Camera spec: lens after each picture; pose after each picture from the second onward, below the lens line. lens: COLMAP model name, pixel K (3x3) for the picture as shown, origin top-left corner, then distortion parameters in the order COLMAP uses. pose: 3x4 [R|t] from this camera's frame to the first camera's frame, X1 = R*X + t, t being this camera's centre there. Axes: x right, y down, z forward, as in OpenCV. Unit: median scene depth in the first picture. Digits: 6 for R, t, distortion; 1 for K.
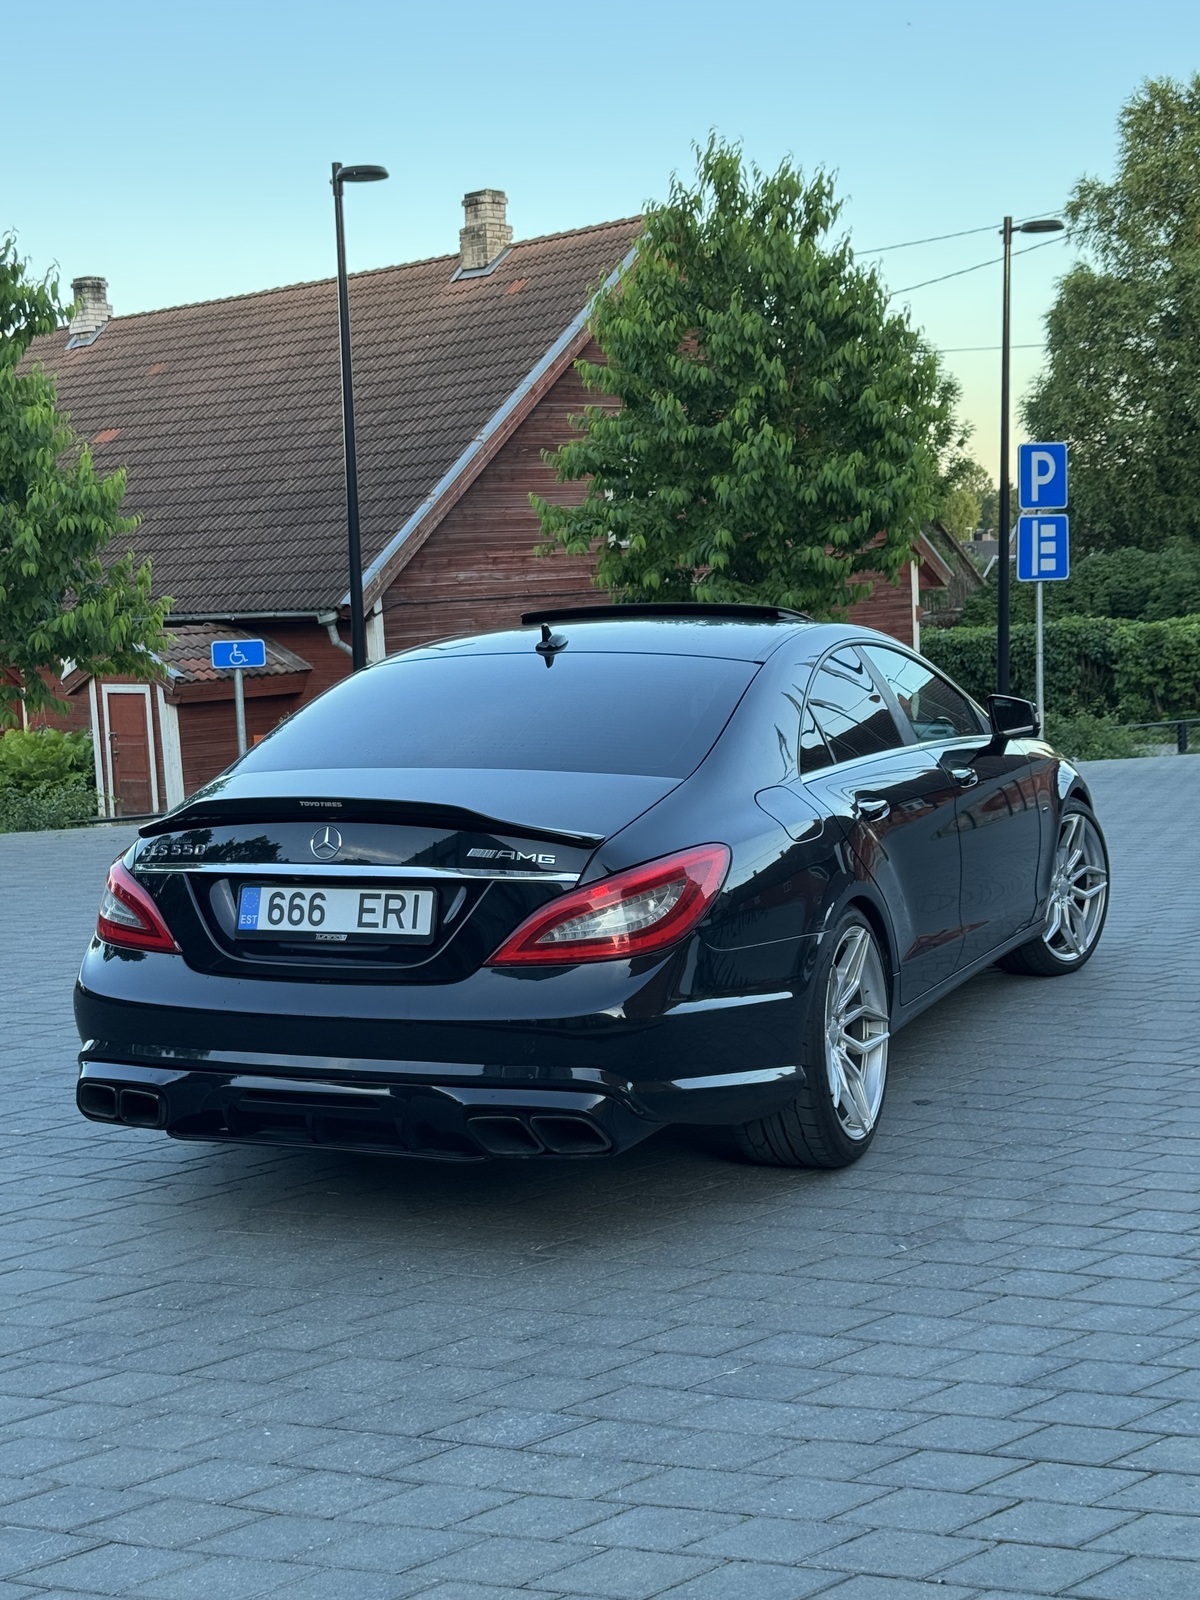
lens RADIAL K [[2232.1, 0, 597.9], [0, 2232.1, 805.6], [0, 0, 1]] dist [0.251591, 0.000000]
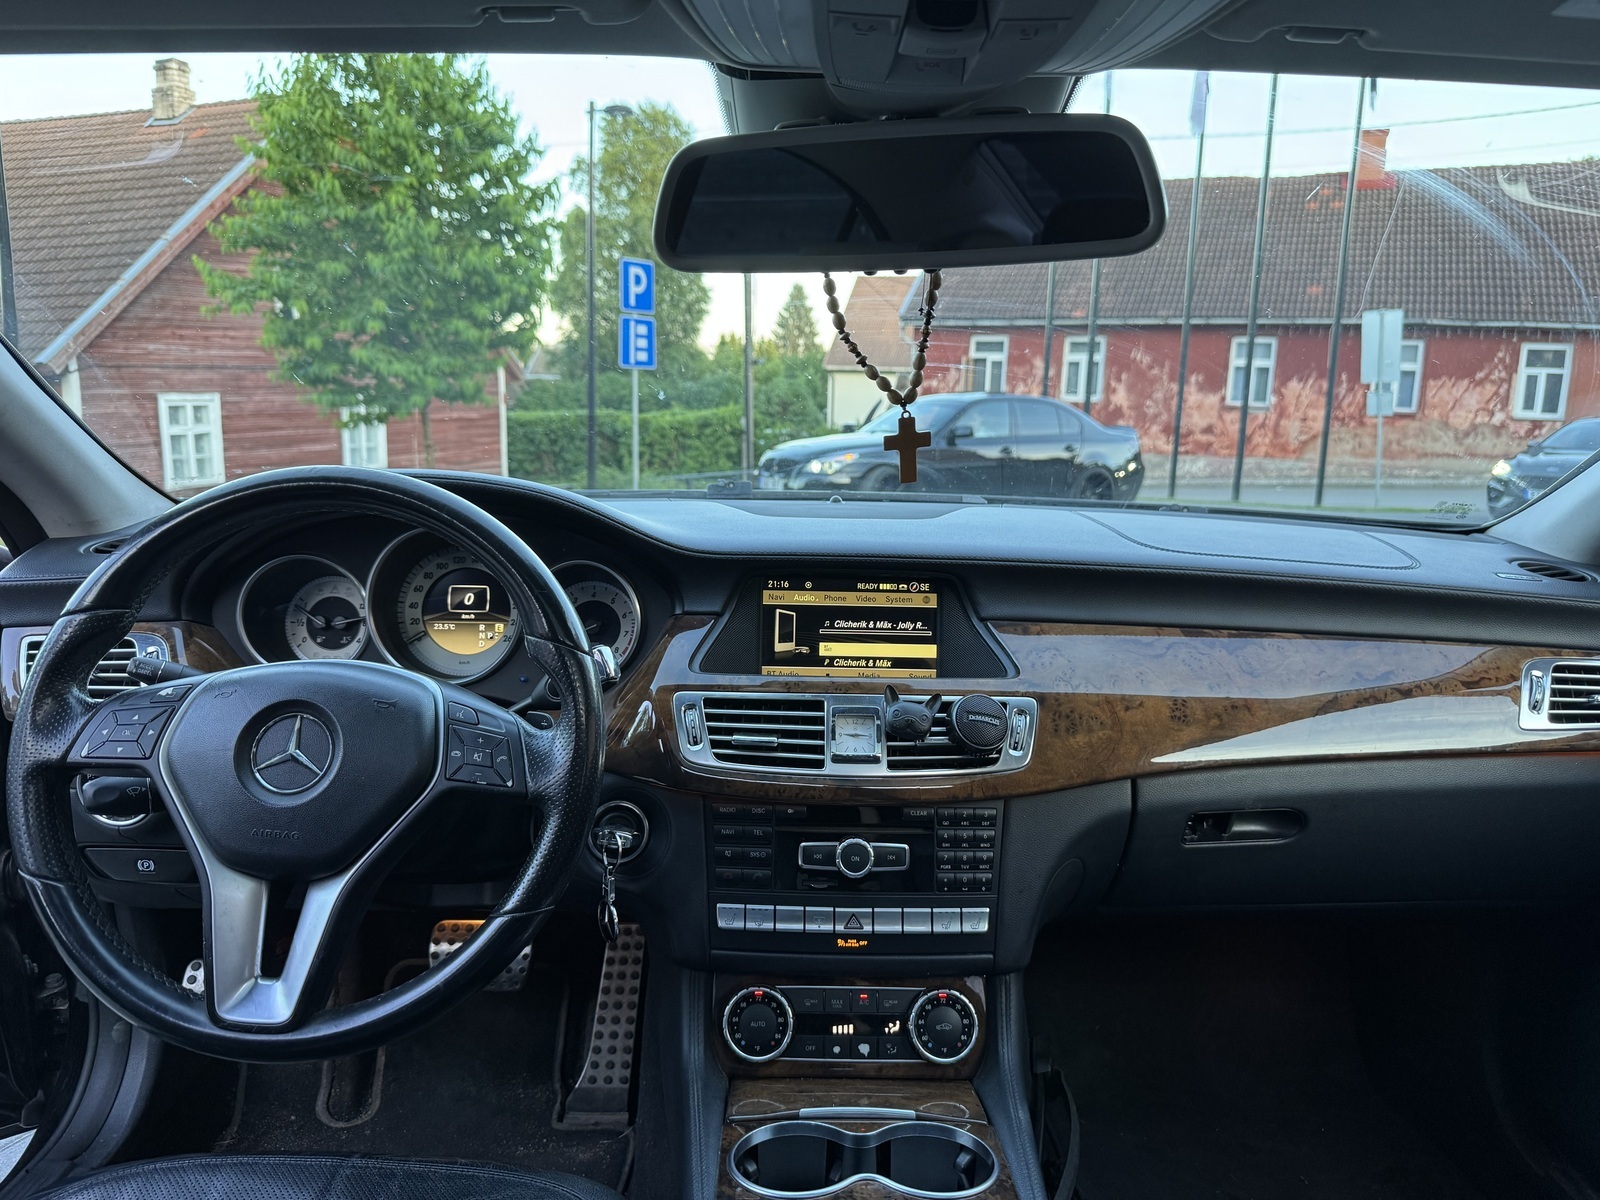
lens RADIAL K [[1123.6, 0, 732.5], [0, 1123.6, 593.3], [0, 0, 1]] dist [0.006401, 0.006882]
pose [[0.928156, -0.012654, 0.371975, 0.007040], [-0.013508, 0.997618, 0.067643, -0.014856], [-0.371945, -0.067807, 0.925775, 0.377371]]
